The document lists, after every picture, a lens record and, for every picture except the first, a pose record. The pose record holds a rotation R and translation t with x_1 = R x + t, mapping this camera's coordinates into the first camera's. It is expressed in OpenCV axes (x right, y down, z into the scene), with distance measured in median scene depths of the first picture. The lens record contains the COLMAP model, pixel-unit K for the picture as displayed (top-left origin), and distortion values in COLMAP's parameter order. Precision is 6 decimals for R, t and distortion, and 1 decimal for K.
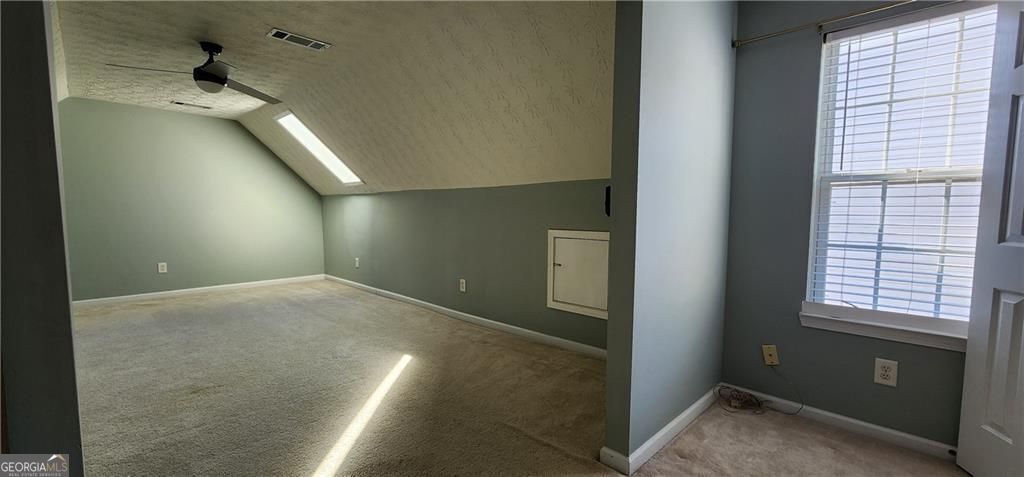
lens RADIAL K [[420.3, 0, 511.3], [0, 420.3, 243.8], [0, 0, 1]] dist [-0.000001, 0.000308]
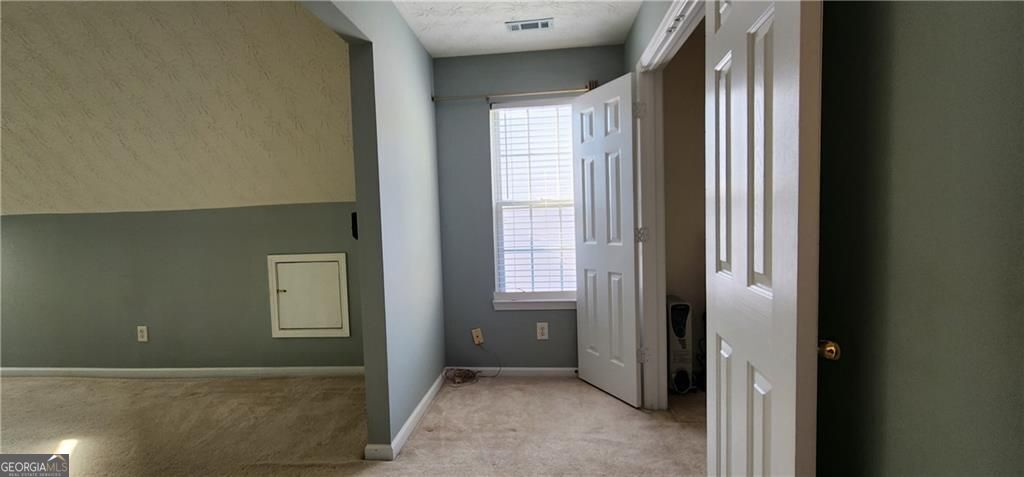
lens RADIAL K [[420.3, 0, 511.3], [0, 420.3, 243.8], [0, 0, 1]] dist [-0.000001, 0.000308]
pose [[0.767015, -0.060021, 0.638815, -0.136427], [0.086659, 0.996183, -0.010451, -0.002968], [-0.635750, 0.063375, 0.769289, -0.109401]]
